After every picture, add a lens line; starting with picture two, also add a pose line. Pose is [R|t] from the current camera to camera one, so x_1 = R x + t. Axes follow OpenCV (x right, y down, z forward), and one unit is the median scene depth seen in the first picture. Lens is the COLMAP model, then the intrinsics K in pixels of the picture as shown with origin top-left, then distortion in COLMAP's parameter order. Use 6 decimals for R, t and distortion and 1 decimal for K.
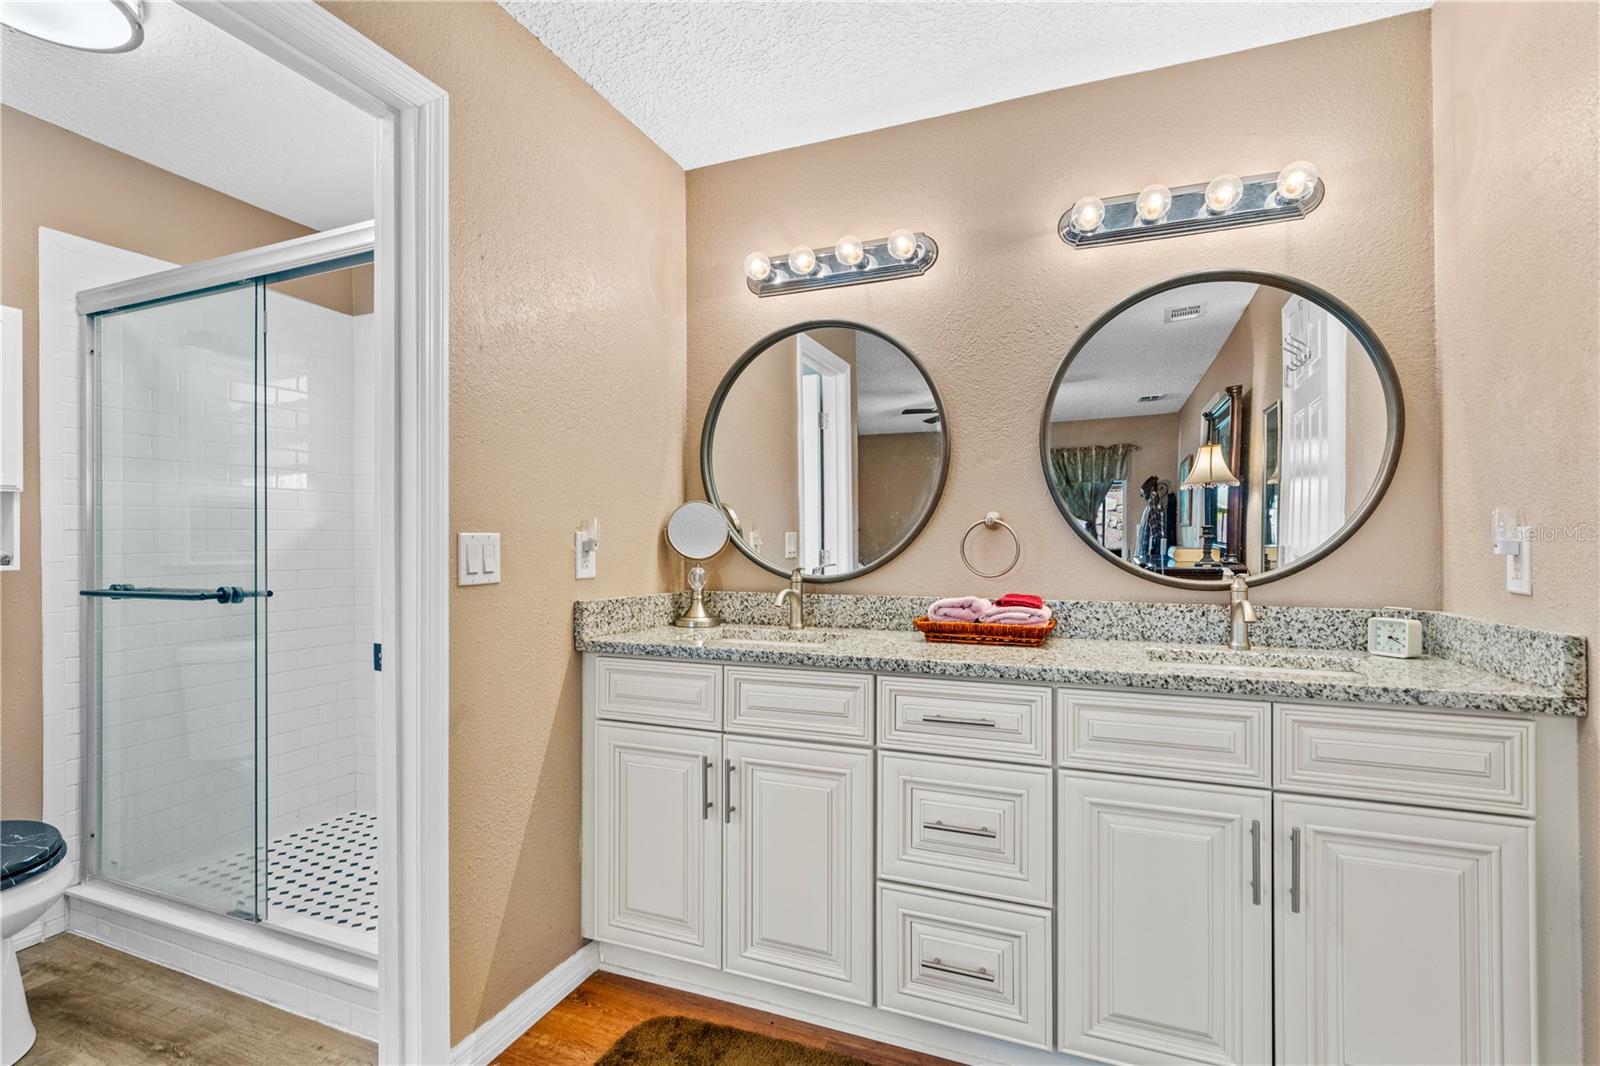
lens RADIAL K [[720.3, 0, 811.5], [0, 720.3, 536.3], [0, 0, 1]] dist [-0.004086, 0.000285]
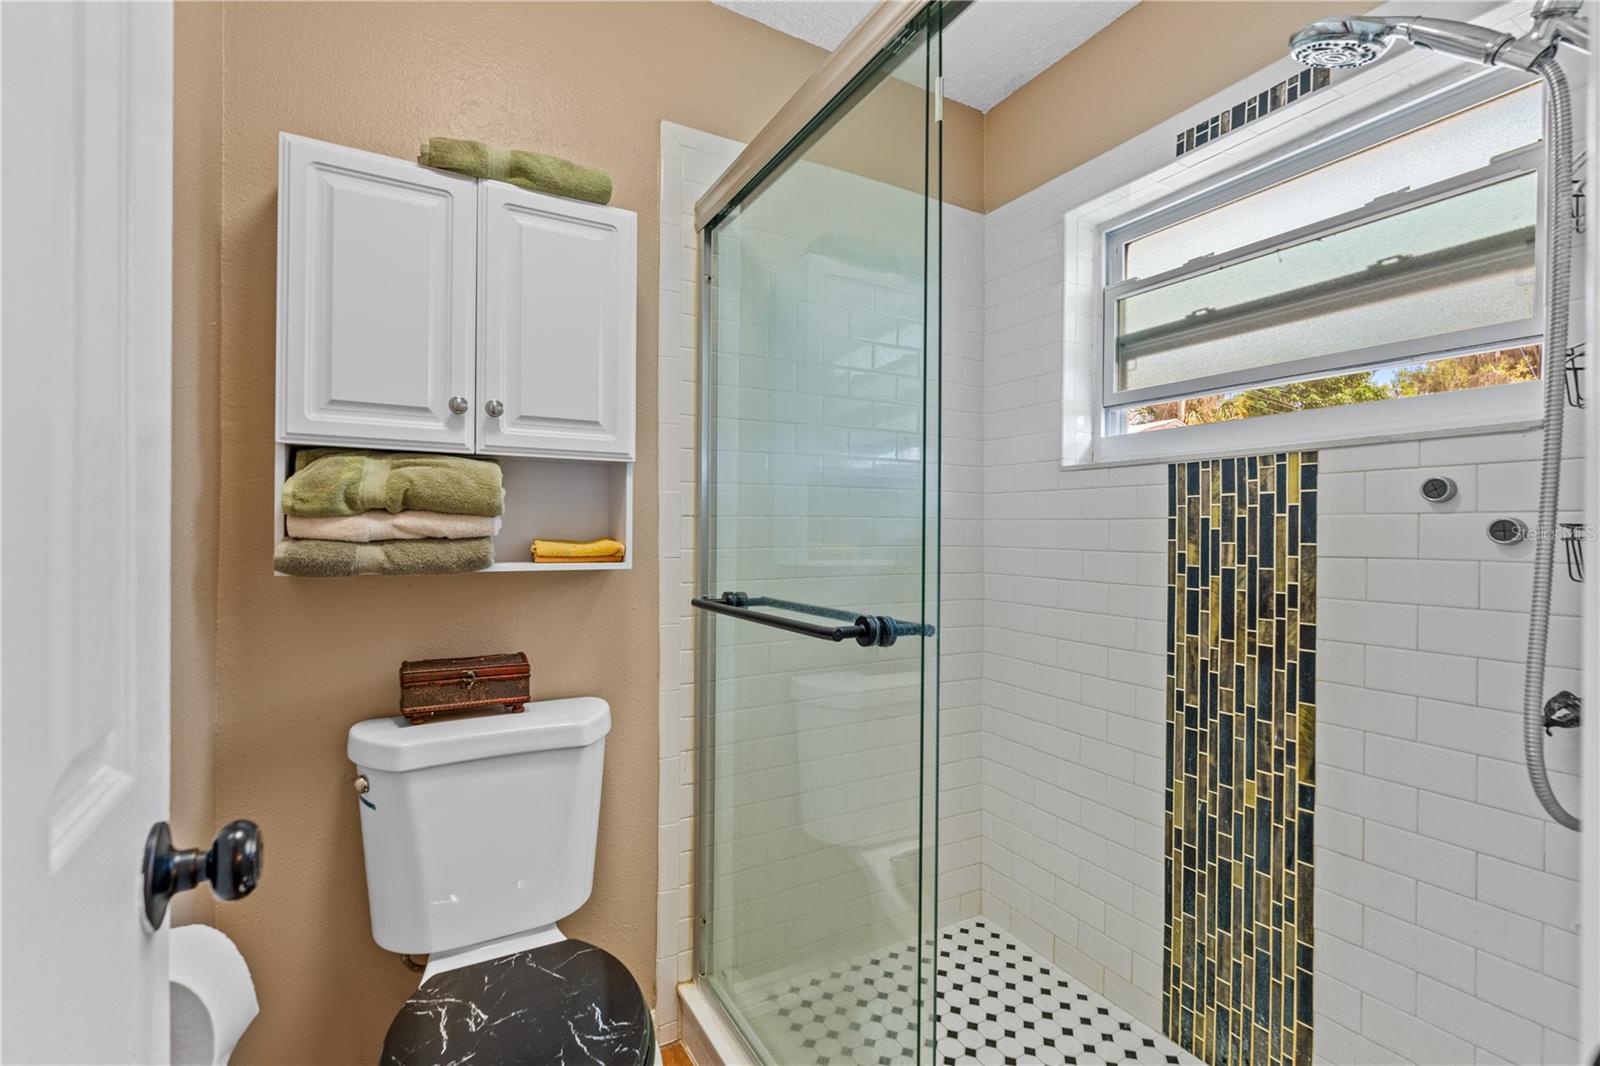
lens RADIAL K [[720.3, 0, 811.5], [0, 720.3, 536.3], [0, 0, 1]] dist [-0.004086, 0.000285]
pose [[0.786328, 0.015754, -0.617608, -0.458730], [-0.009943, 0.999868, 0.012846, 0.001764], [0.617729, -0.003961, 0.786381, 0.482629]]
